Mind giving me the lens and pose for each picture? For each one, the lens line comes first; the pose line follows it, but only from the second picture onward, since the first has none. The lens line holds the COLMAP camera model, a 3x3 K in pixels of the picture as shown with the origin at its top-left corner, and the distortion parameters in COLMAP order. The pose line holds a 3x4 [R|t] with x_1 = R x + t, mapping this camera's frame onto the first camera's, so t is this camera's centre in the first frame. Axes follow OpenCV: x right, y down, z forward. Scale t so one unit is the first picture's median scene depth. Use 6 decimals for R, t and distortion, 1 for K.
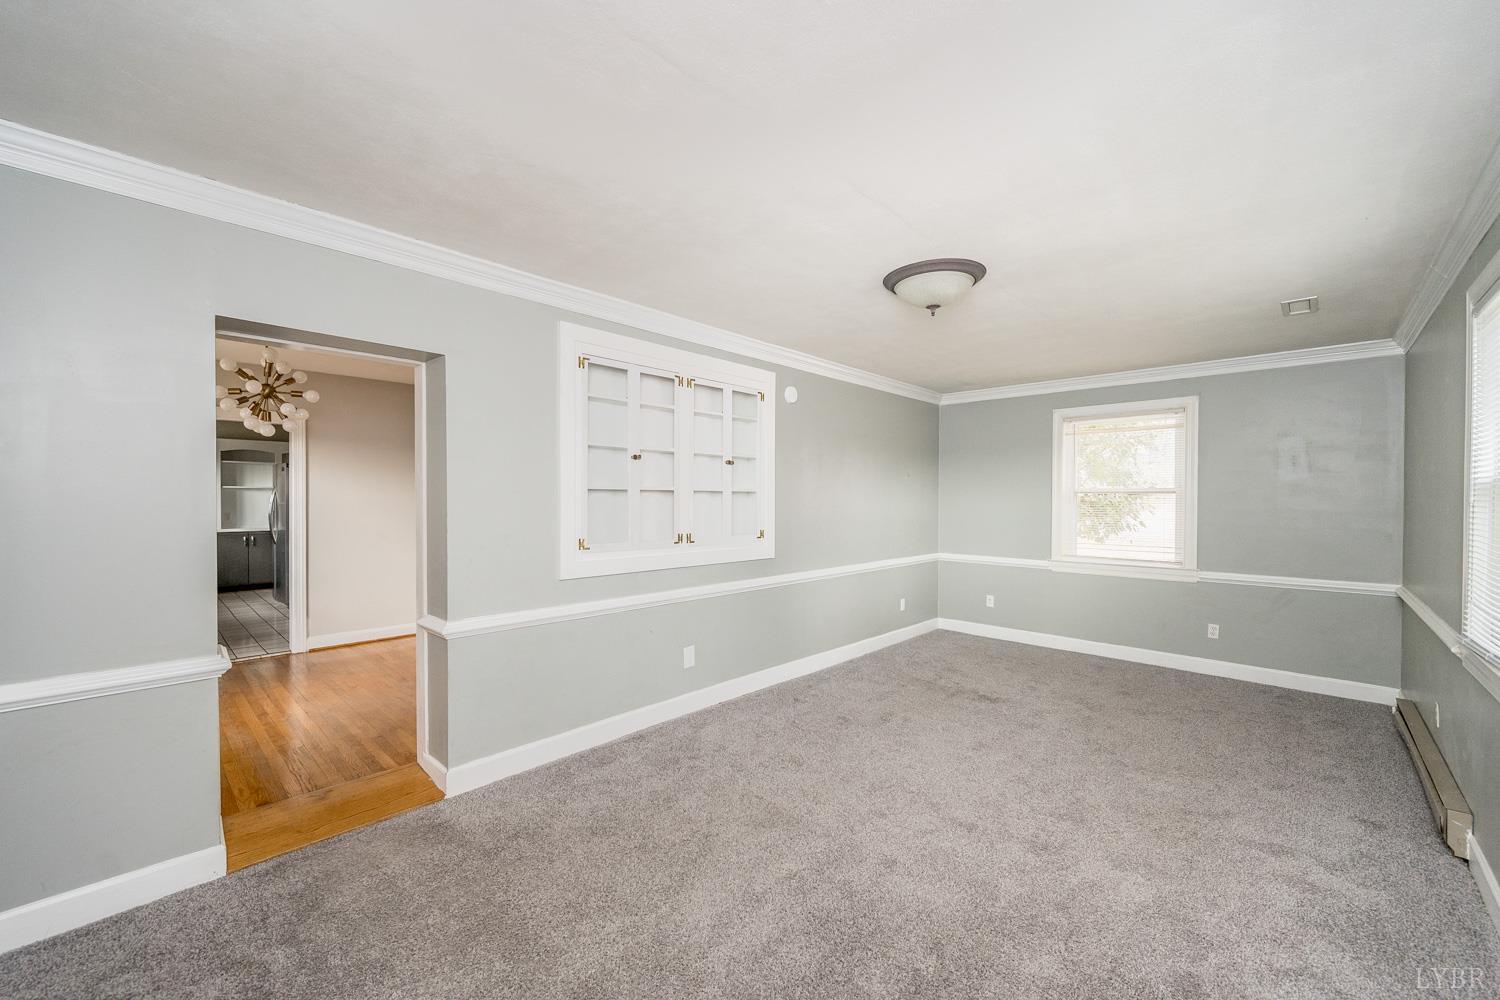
lens RADIAL K [[589.0, 0, 744.7], [0, 589.0, 500.7], [0, 0, 1]] dist [0.000356, -0.000681]
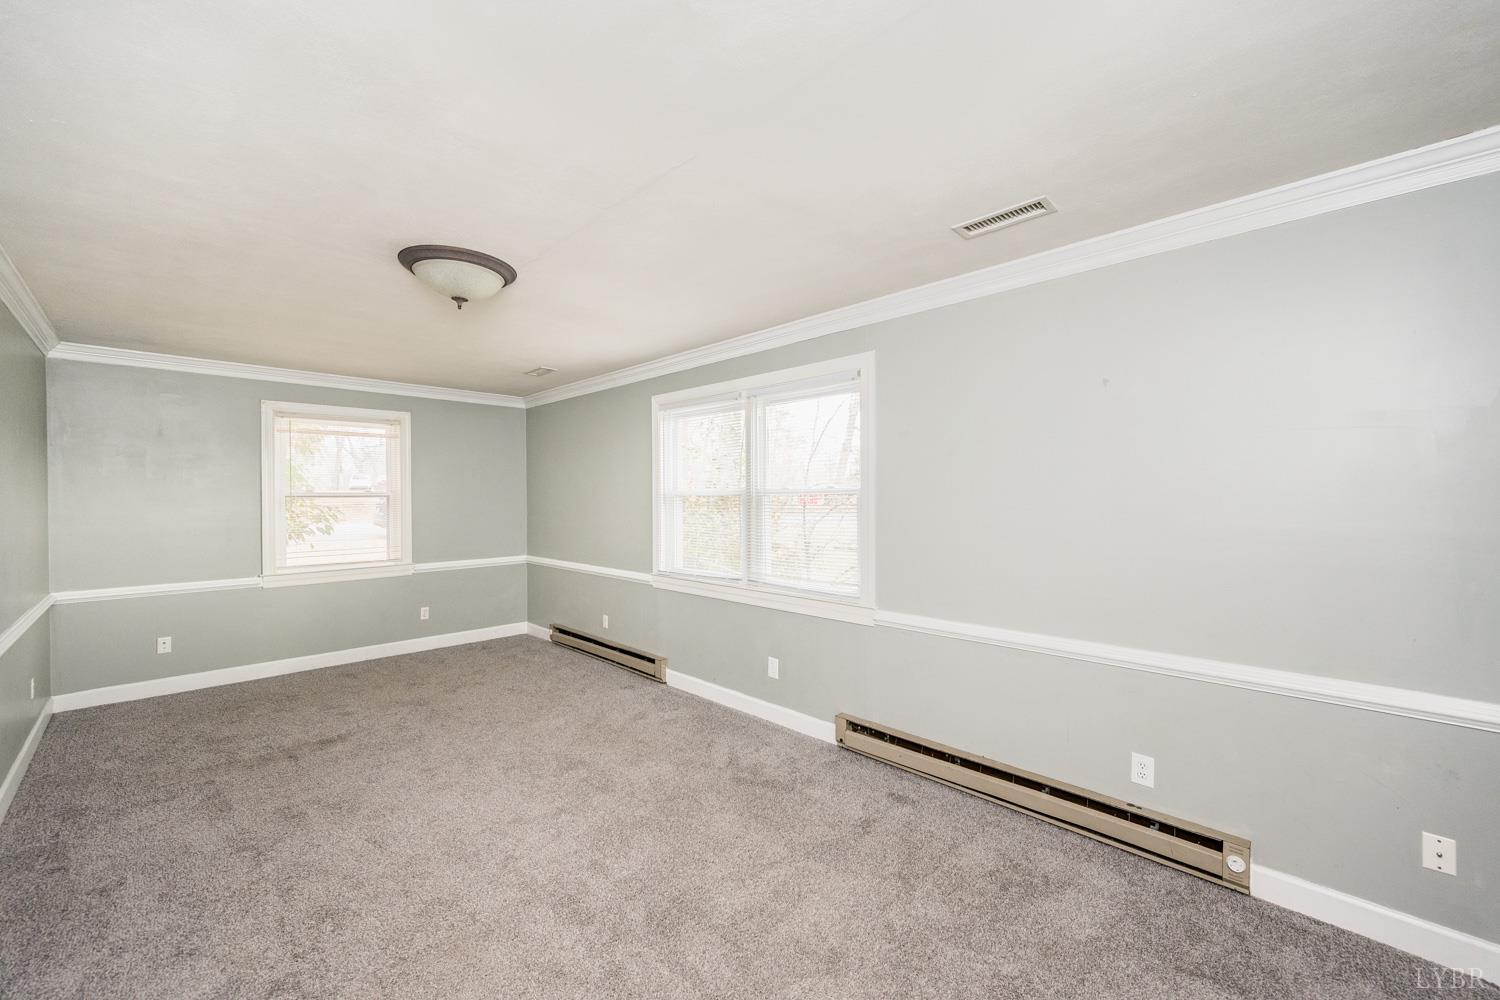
lens RADIAL K [[589.0, 0, 744.7], [0, 589.0, 500.7], [0, 0, 1]] dist [0.000356, -0.000681]
pose [[0.013321, -0.017760, 0.999754, -0.399196], [0.003571, 0.999837, 0.017714, -0.025542], [-0.999905, 0.003334, 0.013382, 0.356981]]
